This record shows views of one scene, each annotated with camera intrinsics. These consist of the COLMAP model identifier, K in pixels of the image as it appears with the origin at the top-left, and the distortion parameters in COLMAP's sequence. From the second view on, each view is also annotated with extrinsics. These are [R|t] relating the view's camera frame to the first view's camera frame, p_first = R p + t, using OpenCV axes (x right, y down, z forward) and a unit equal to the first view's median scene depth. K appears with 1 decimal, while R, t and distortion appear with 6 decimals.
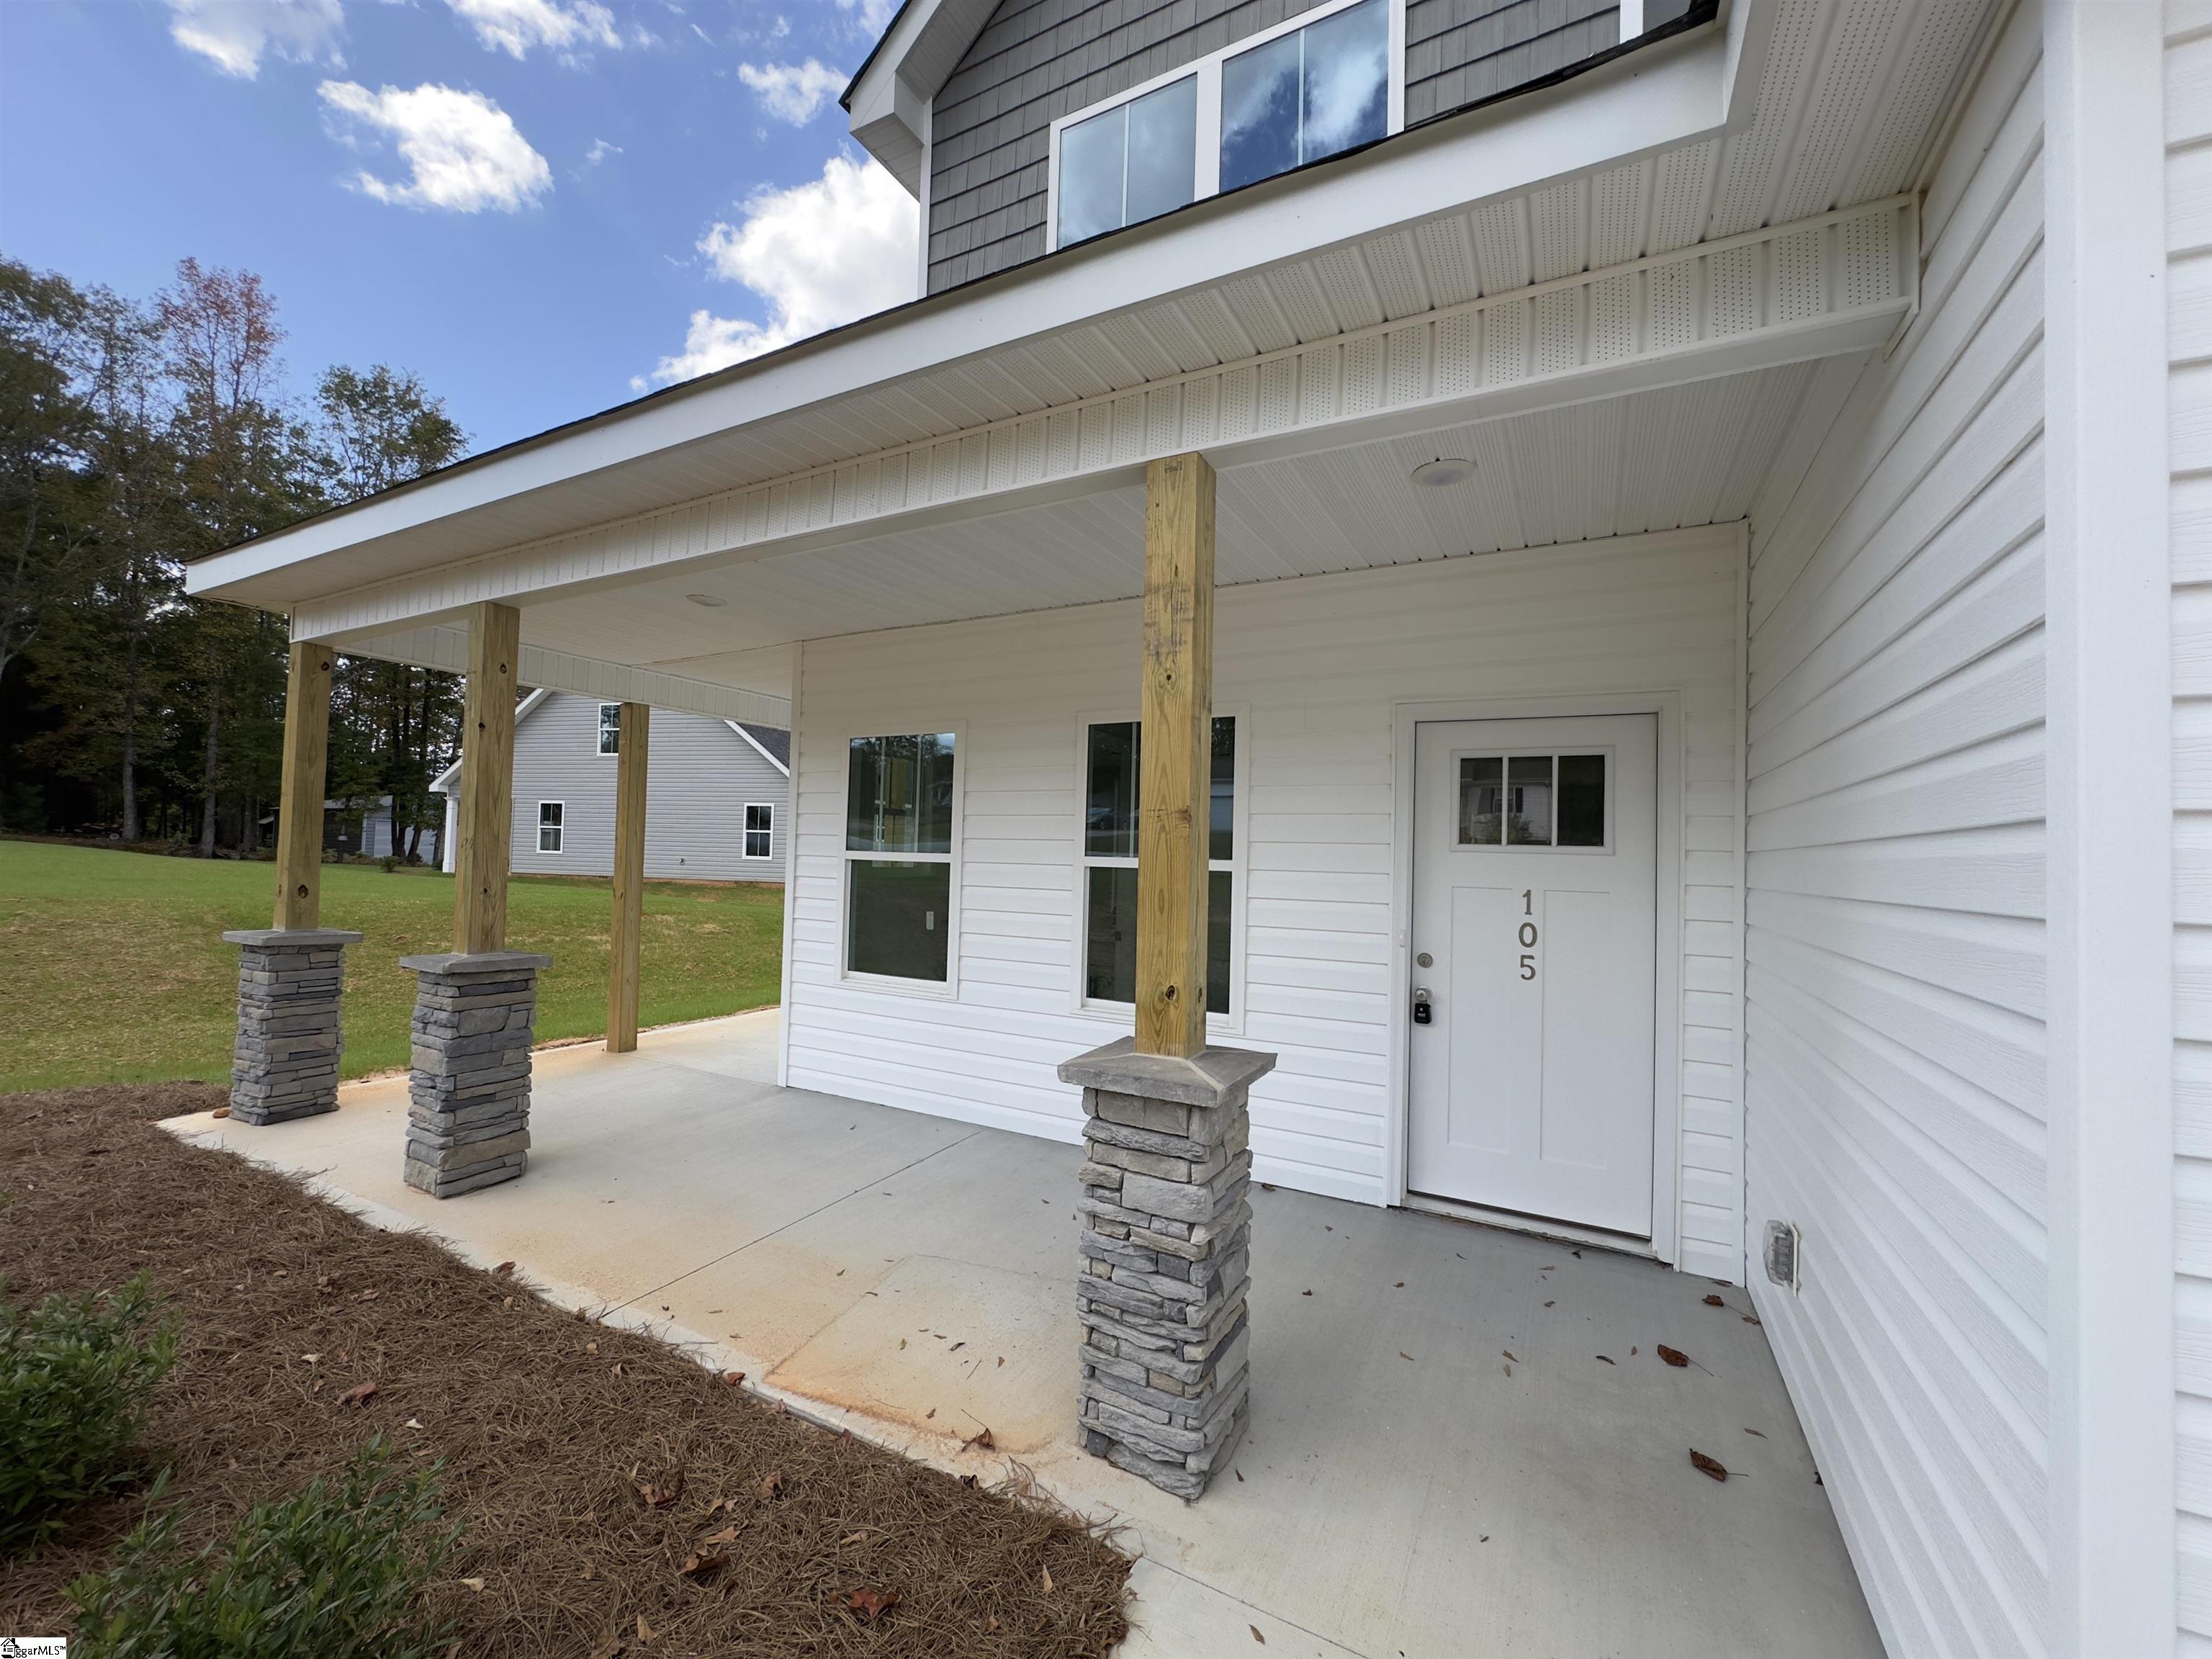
lens RADIAL K [[881.9, 0, 1107.2], [0, 881.9, 822.3], [0, 0, 1]] dist [-0.002789, 0.000958]
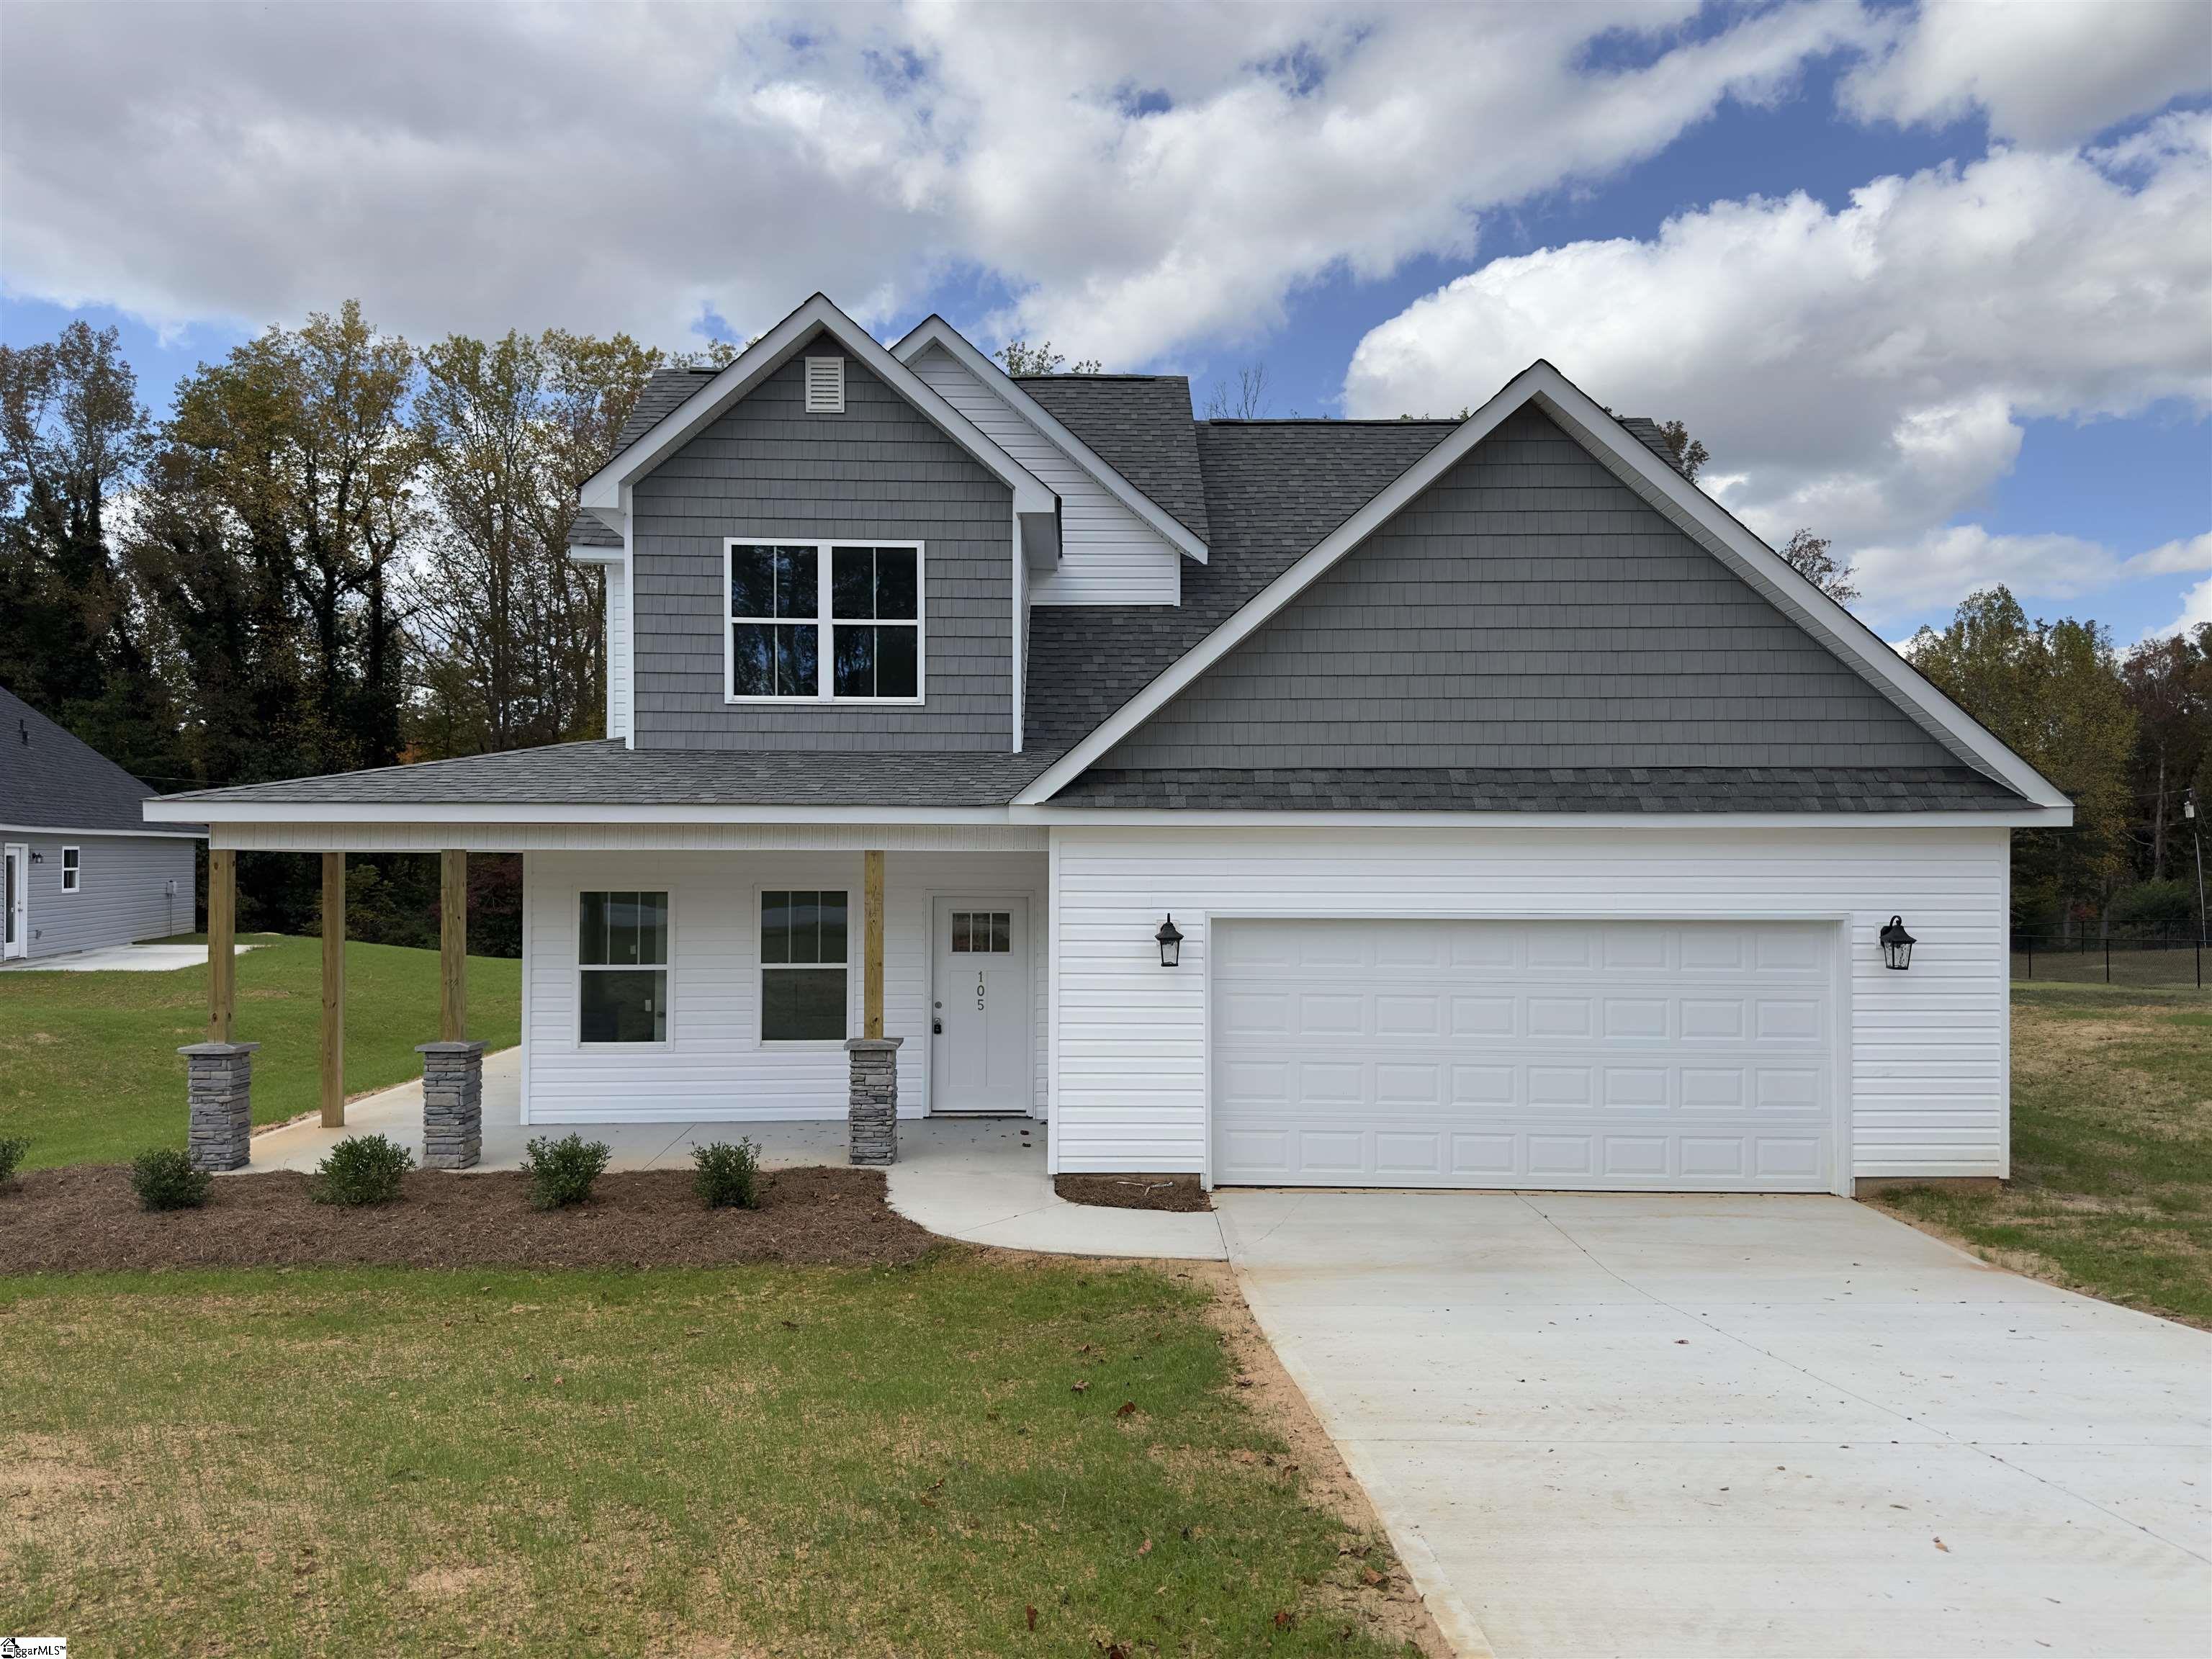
lens RADIAL K [[1555.2, 0, 1102.0], [0, 1555.2, 832.7], [0, 0, 1]] dist [0.071212, -0.018752]
pose [[0.869871, -0.016335, 0.493009, -1.188783], [0.006108, 0.999732, 0.022348, -0.356503], [-0.493242, -0.016429, 0.869737, -2.565353]]
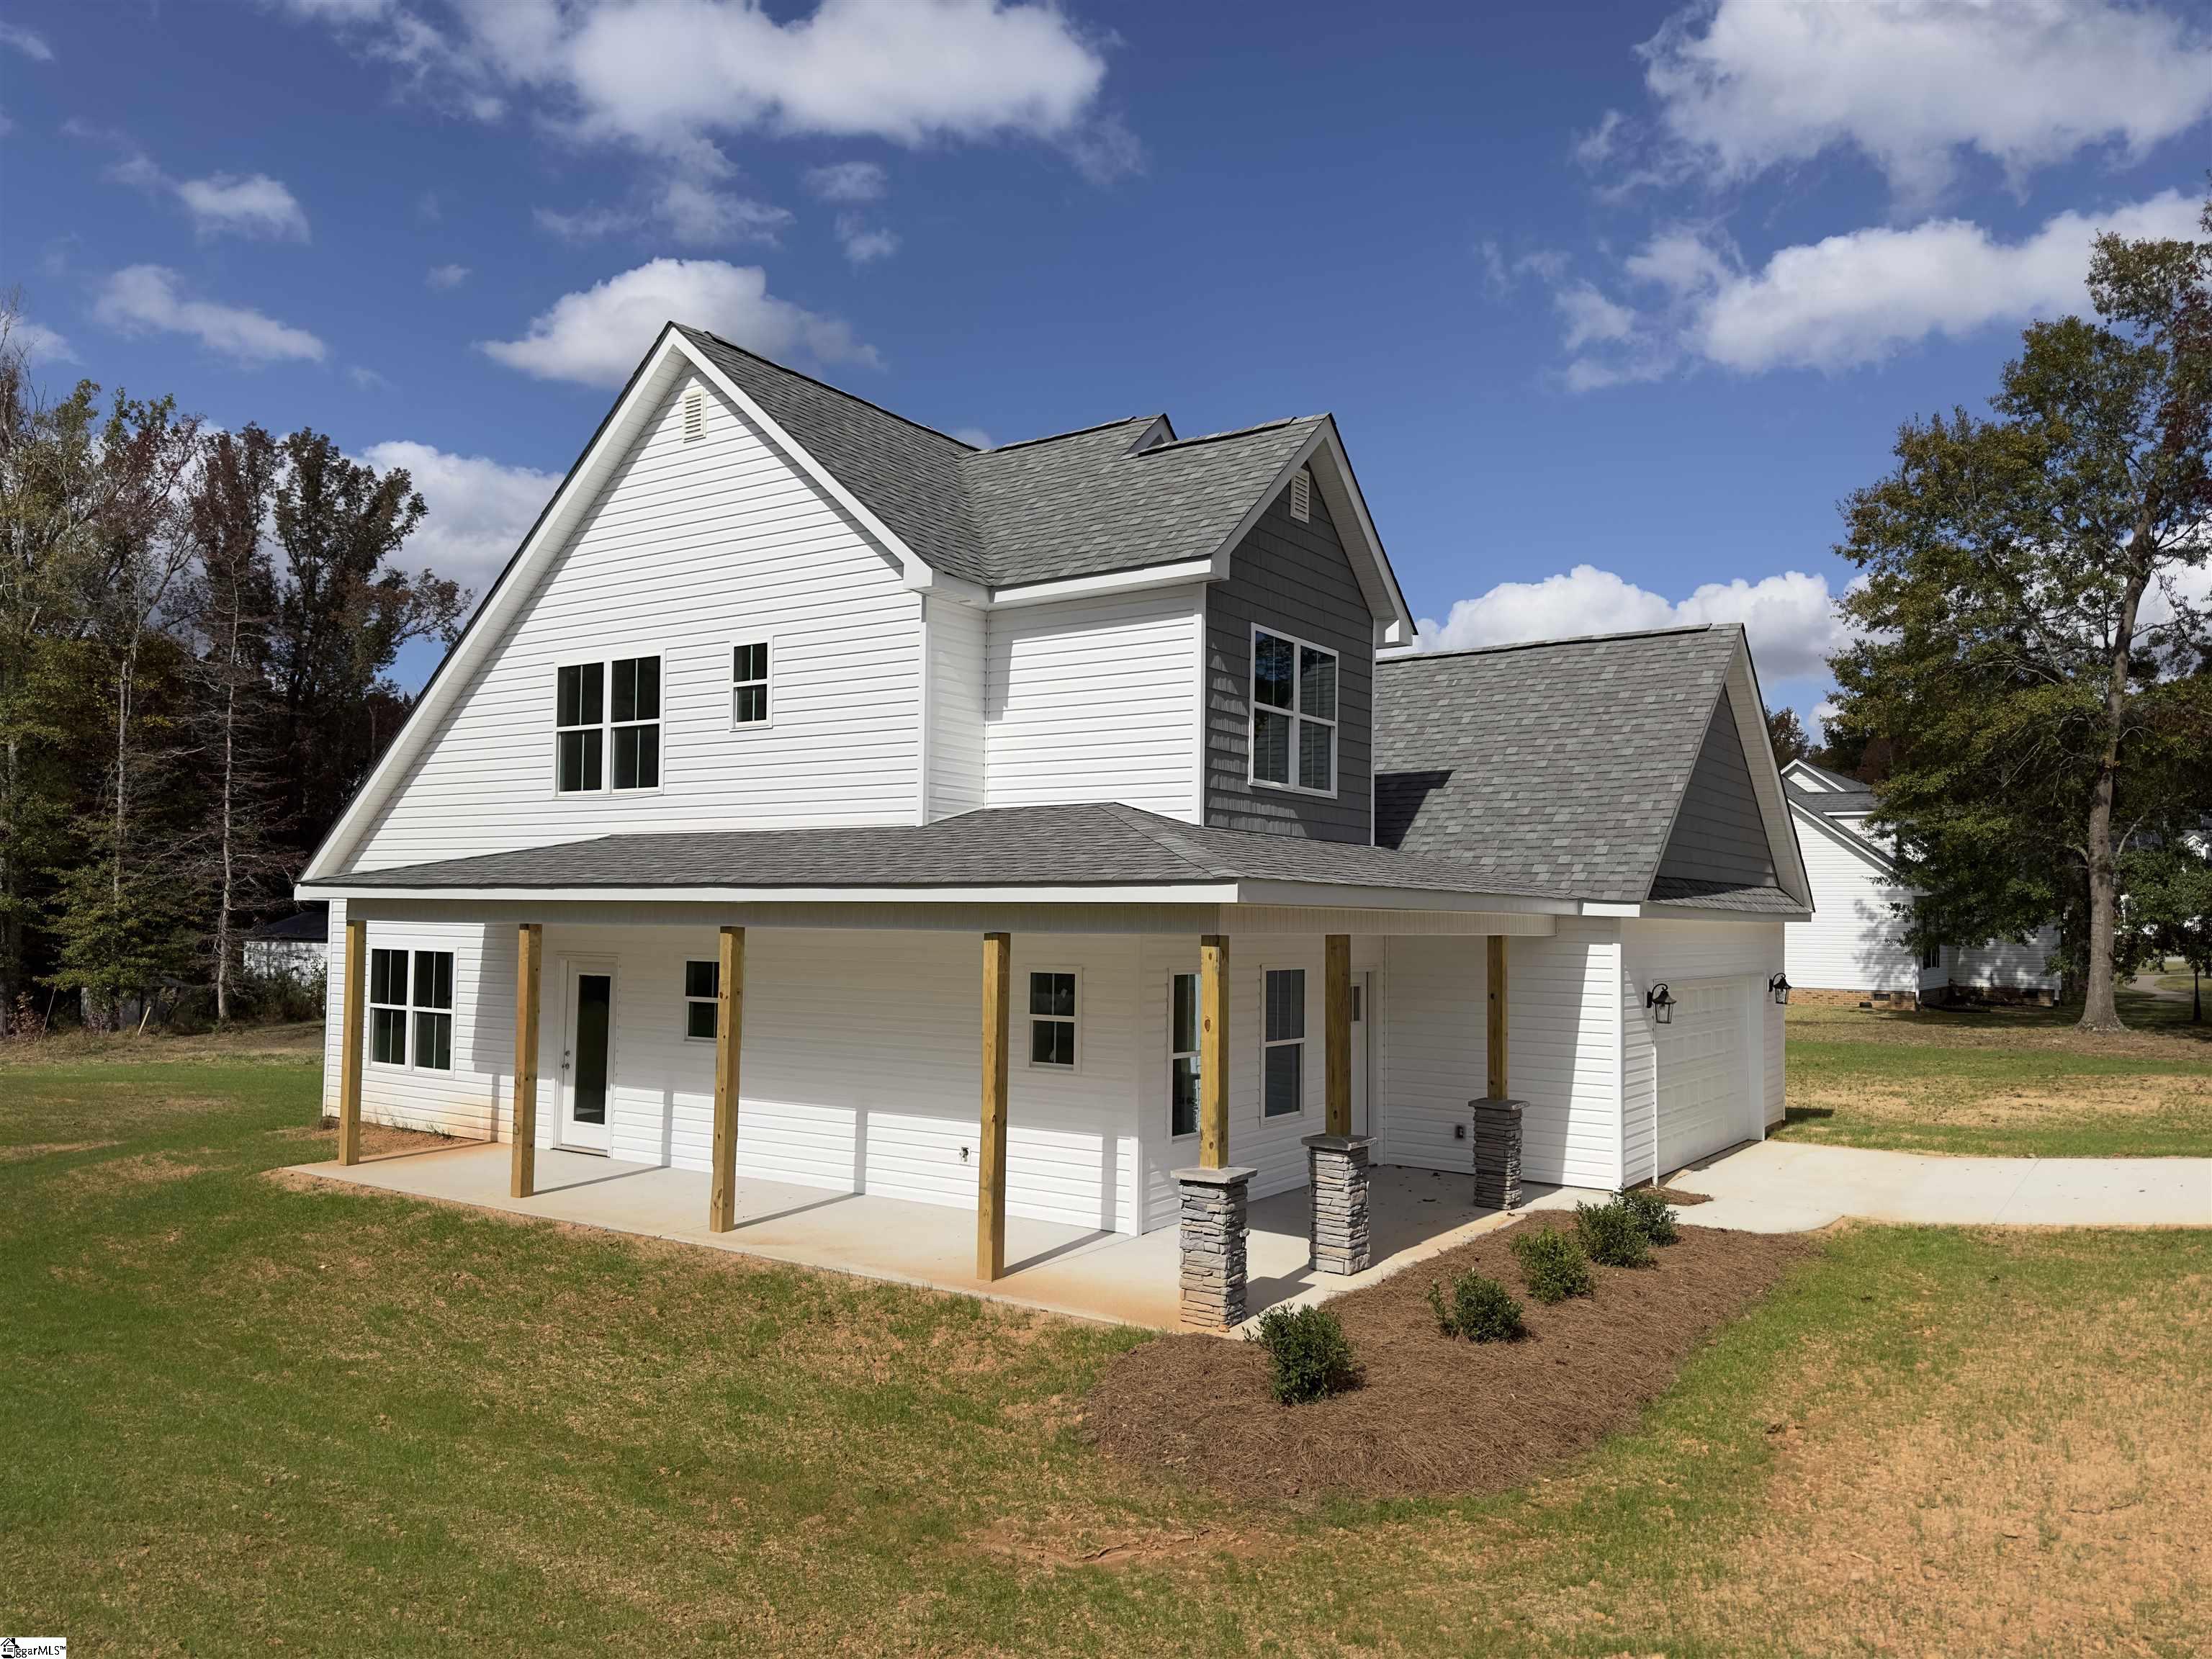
lens RADIAL K [[1555.2, 0, 1086.7], [0, 1555.2, 839.8], [0, 0, 1]] dist [0.071212, -0.018752]
pose [[0.120594, 0.024795, 0.992392, -3.981373], [-0.036316, 0.999129, -0.020550, -0.366337], [-0.992037, -0.033562, 0.121390, 1.174714]]
